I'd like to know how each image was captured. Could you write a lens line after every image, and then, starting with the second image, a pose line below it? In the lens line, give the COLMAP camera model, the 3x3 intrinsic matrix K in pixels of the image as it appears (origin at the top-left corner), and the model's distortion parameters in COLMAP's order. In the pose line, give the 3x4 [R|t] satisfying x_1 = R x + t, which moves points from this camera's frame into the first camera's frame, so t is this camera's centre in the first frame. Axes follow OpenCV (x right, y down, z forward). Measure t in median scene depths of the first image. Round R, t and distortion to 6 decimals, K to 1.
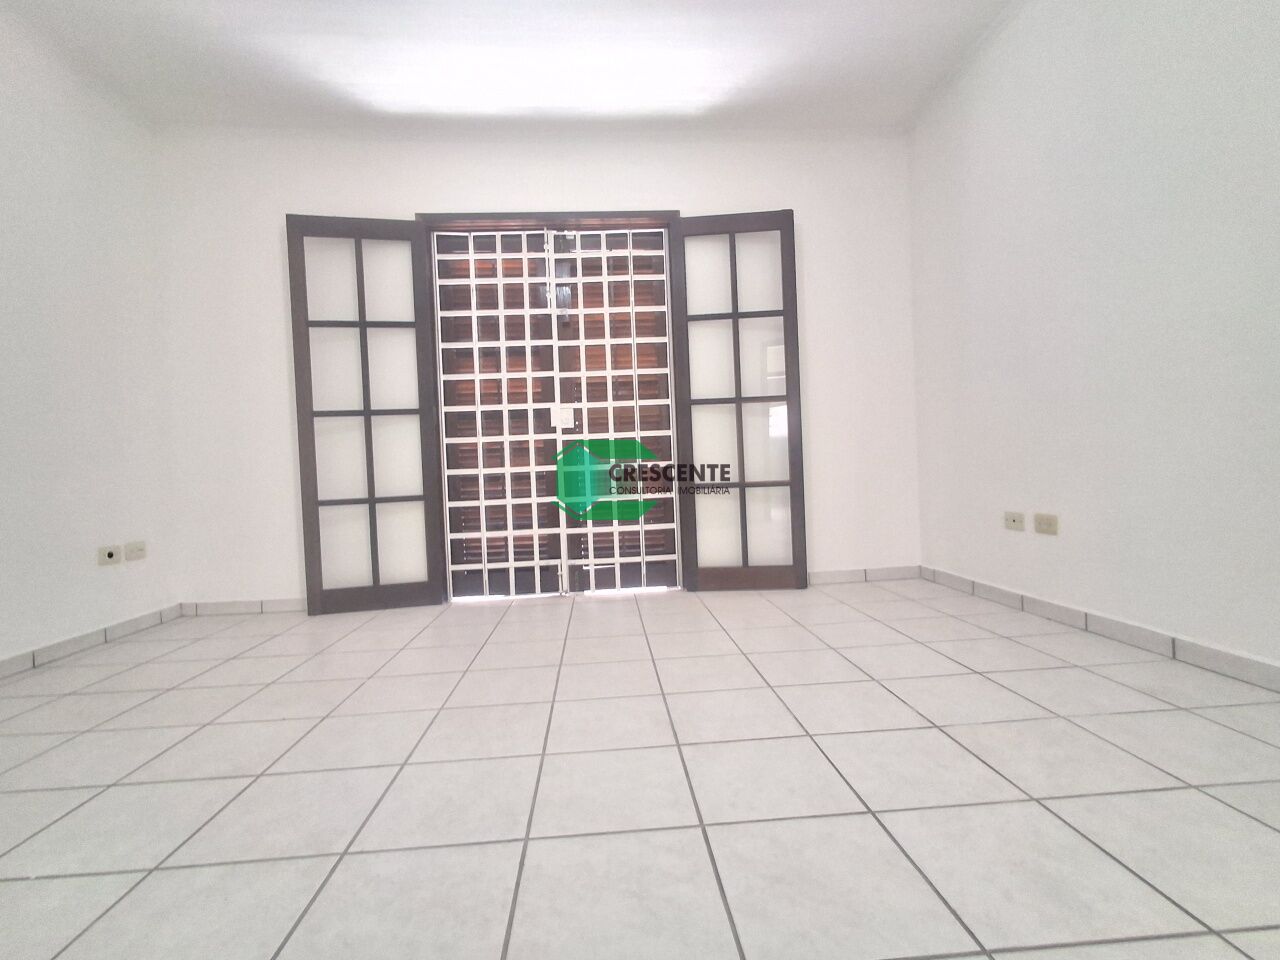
lens RADIAL K [[581.9, 0, 638.5], [0, 581.9, 482.1], [0, 0, 1]] dist [-0.004524, 0.001319]
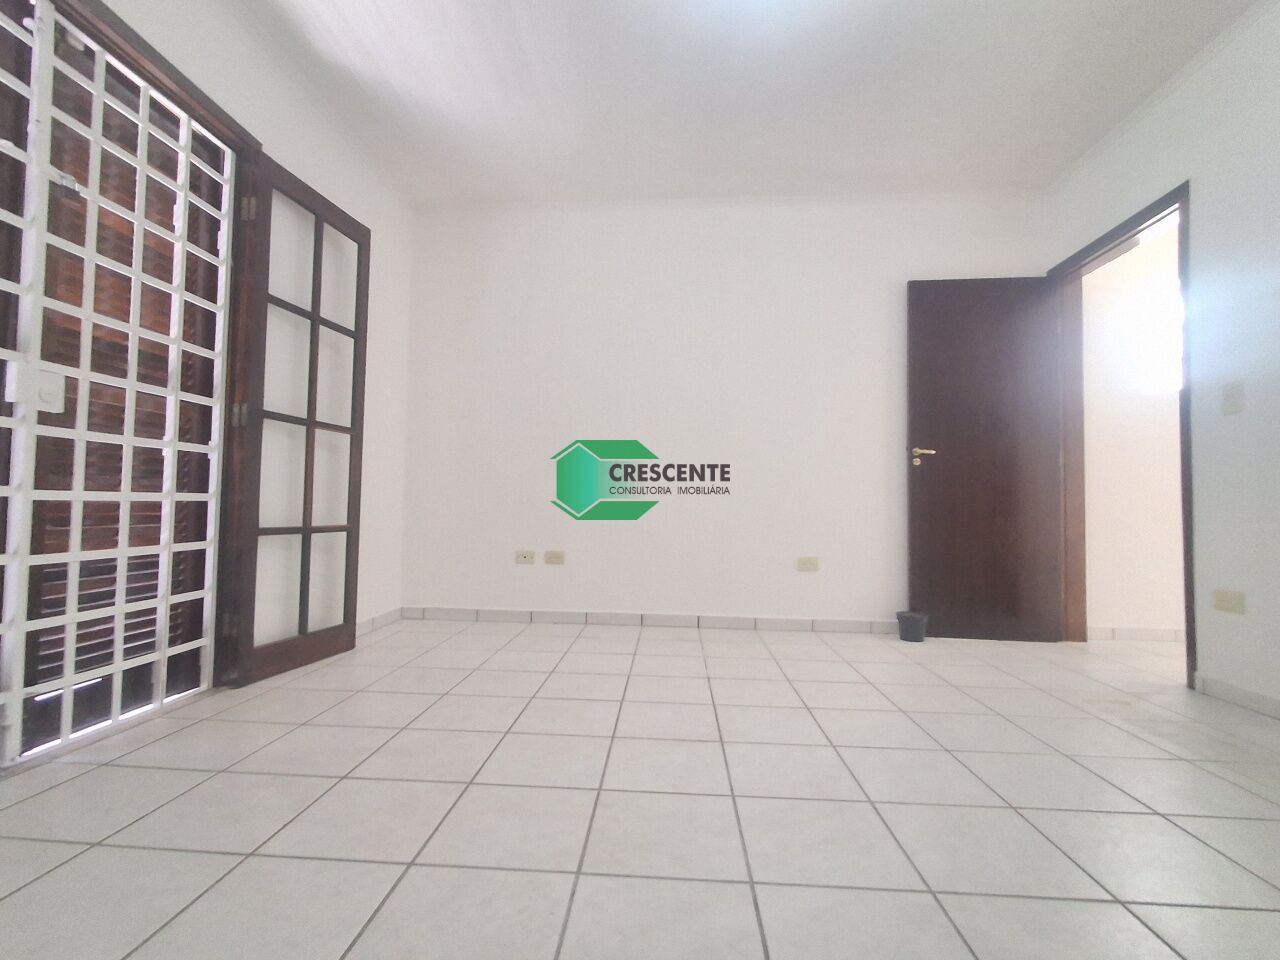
lens RADIAL K [[581.9, 0, 638.5], [0, 581.9, 482.1], [0, 0, 1]] dist [-0.004524, 0.001319]
pose [[0.127101, 0.084665, 0.988270, -0.546594], [-0.002557, 0.996375, -0.085030, 0.005777], [-0.991887, 0.008280, 0.126856, 0.457503]]
